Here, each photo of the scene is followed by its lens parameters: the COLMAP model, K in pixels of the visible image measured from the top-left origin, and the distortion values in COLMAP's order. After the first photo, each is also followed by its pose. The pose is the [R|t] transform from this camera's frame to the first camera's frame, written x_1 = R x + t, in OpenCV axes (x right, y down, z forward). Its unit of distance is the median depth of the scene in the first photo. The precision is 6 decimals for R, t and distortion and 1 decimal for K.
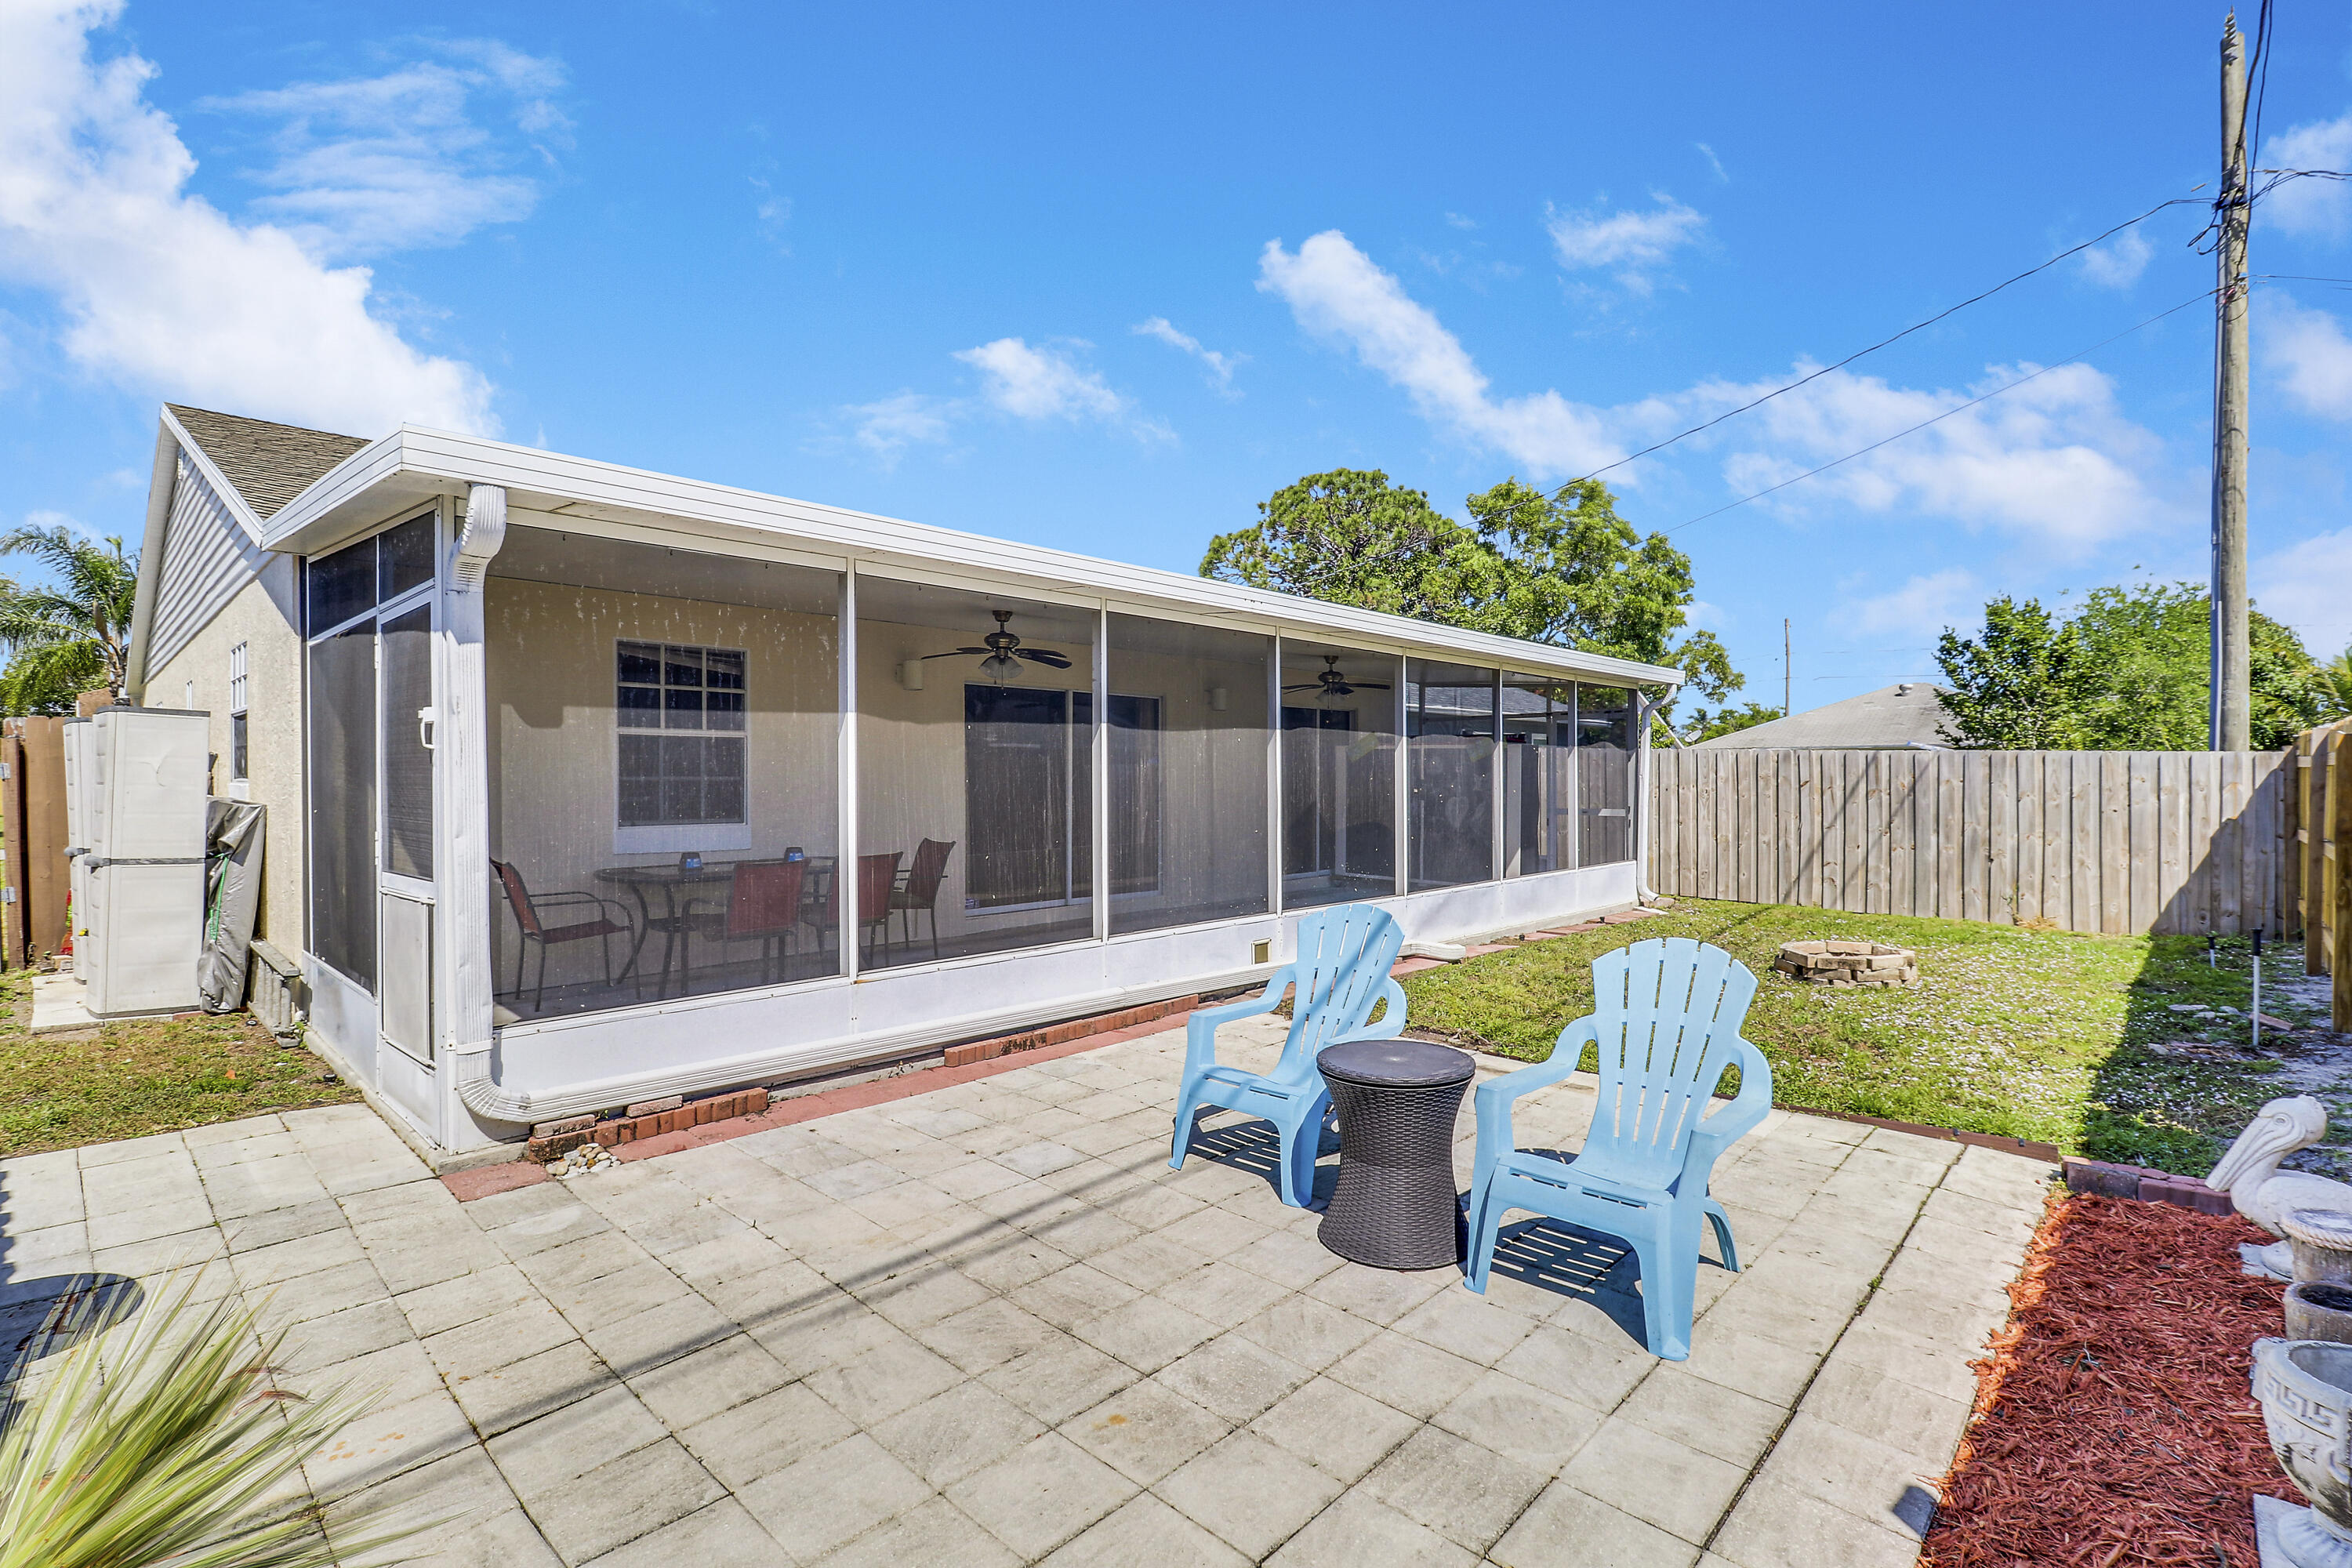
lens RADIAL K [[1094.7, 0, 1176.0], [0, 1094.7, 784.0], [0, 0, 1]] dist [-0.001915, -0.011315]
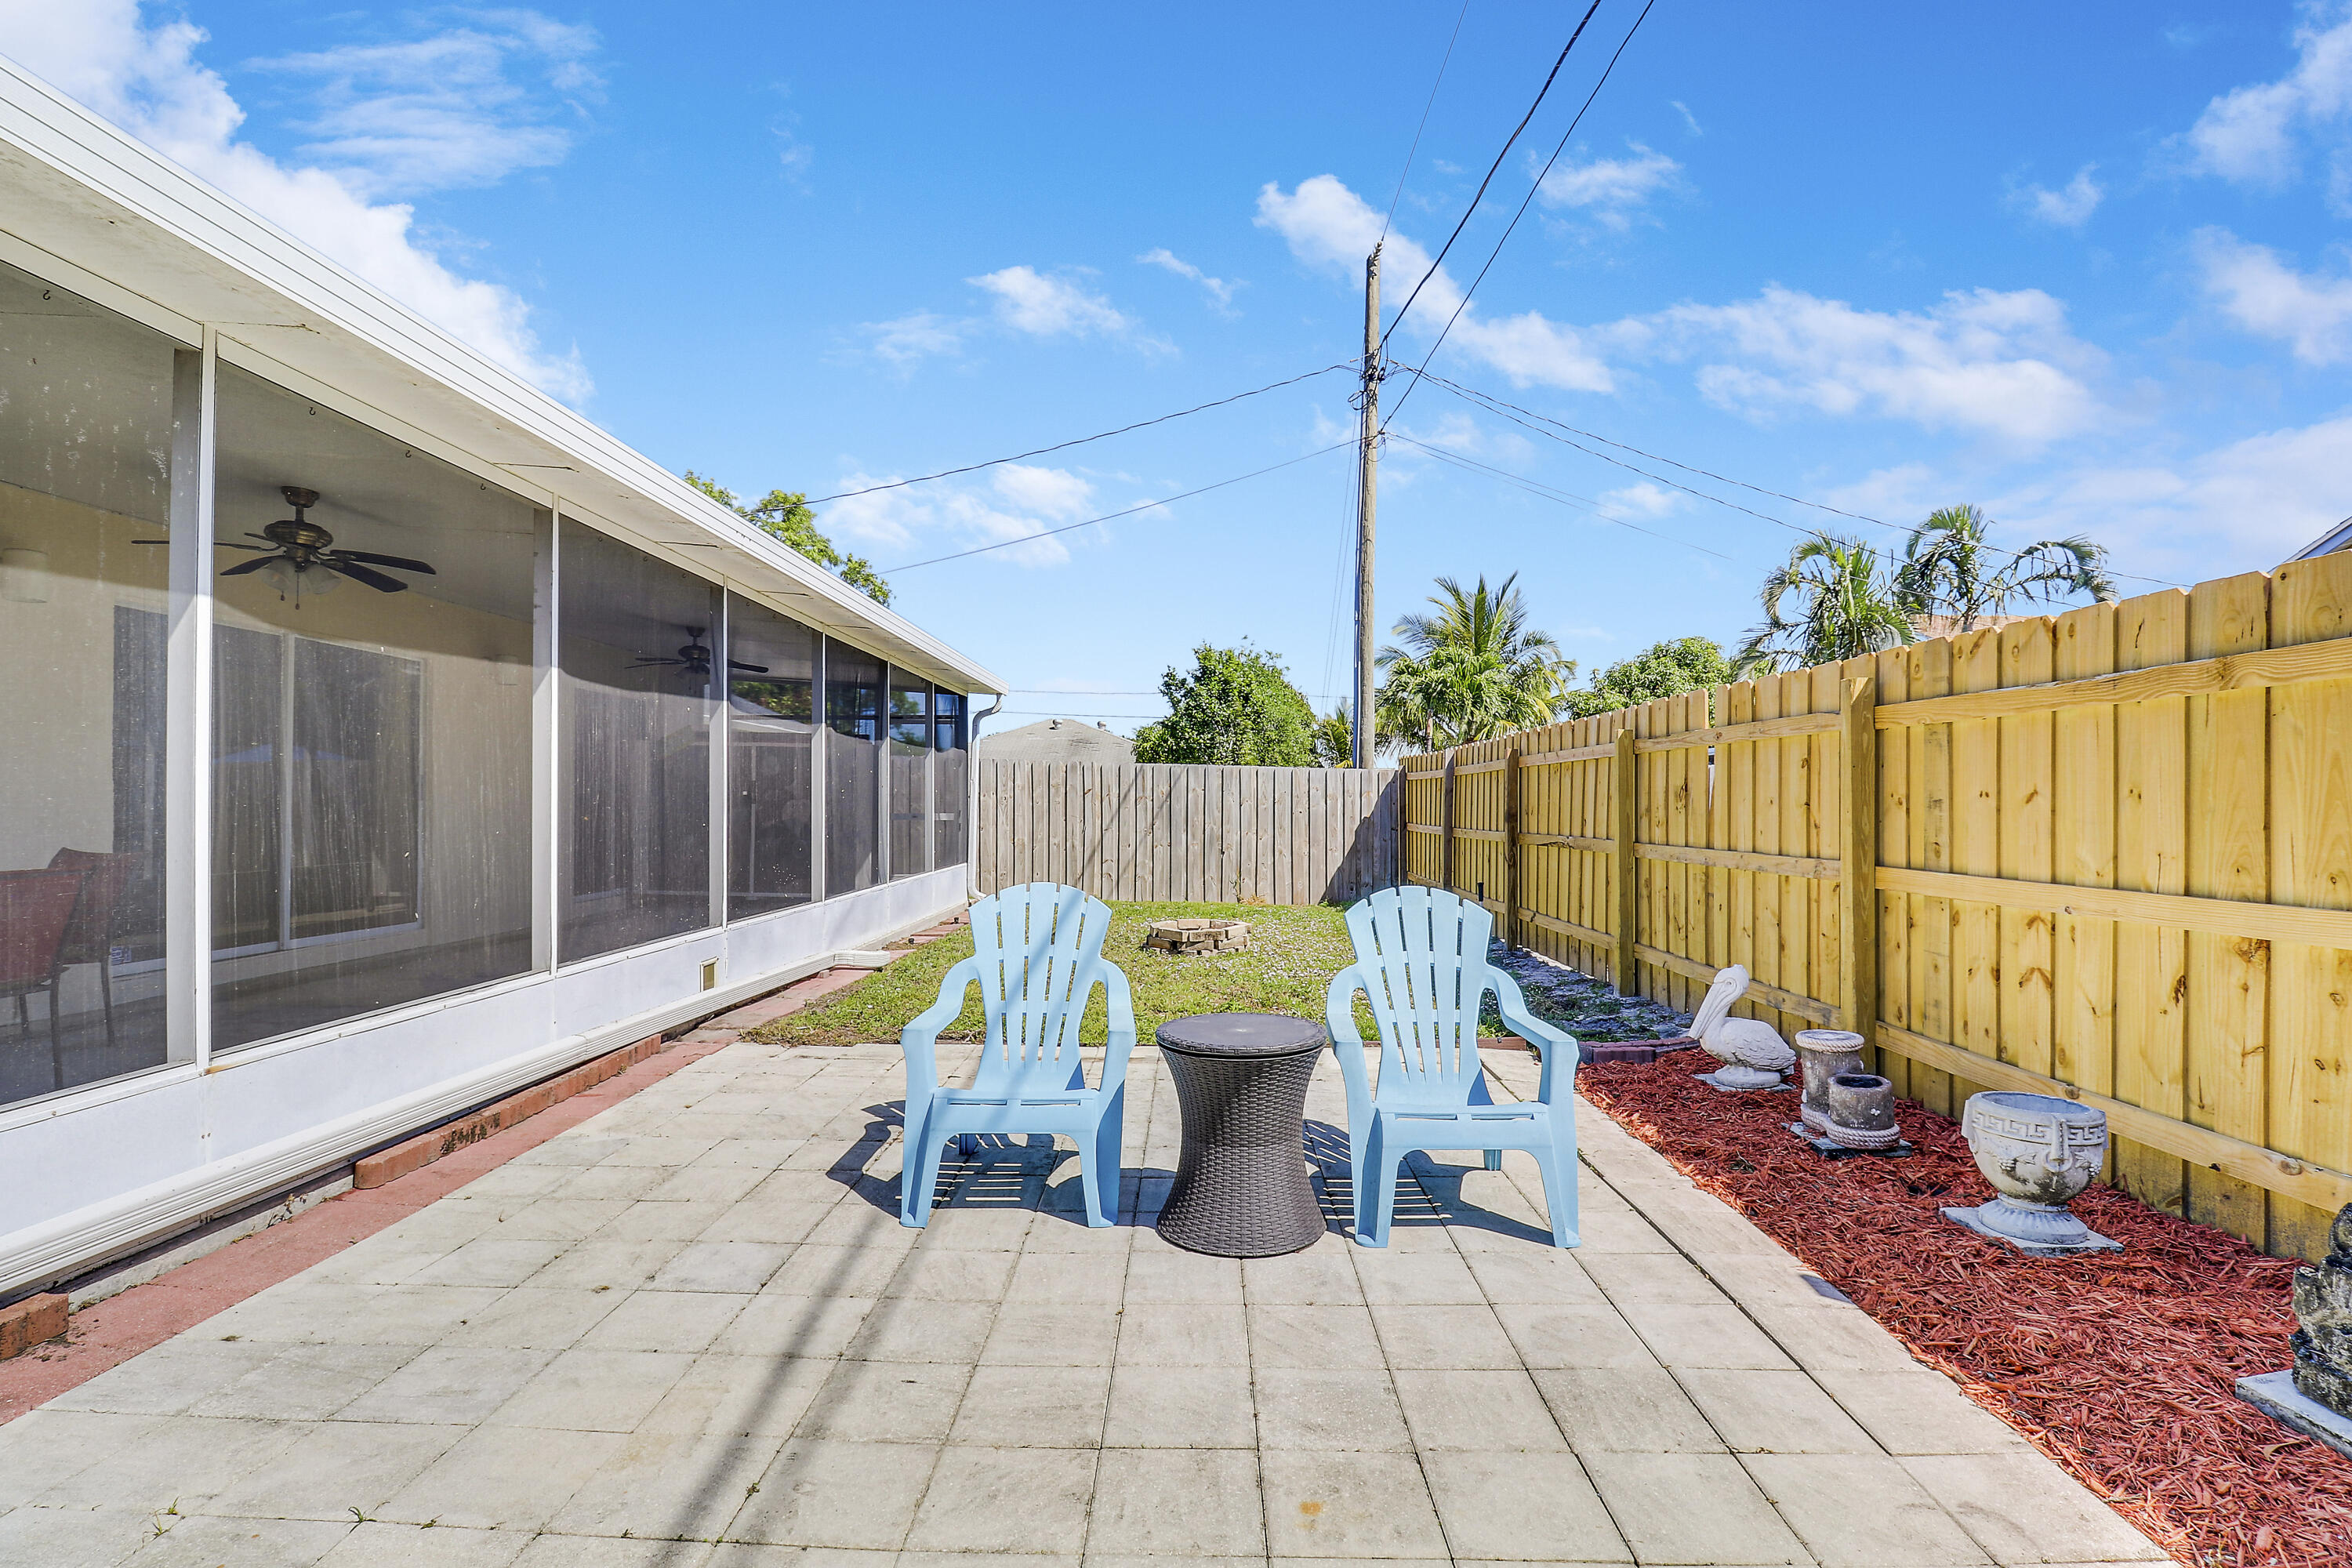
lens RADIAL K [[1095.0, 0, 1201.1], [0, 1095.0, 792.3], [0, 0, 1]] dist [-0.000303, -0.011679]
pose [[0.725162, 0.011888, 0.688475, -0.233826], [-0.002092, 0.999884, -0.015062, 0.033371], [-0.688575, 0.009482, 0.725103, 0.179215]]
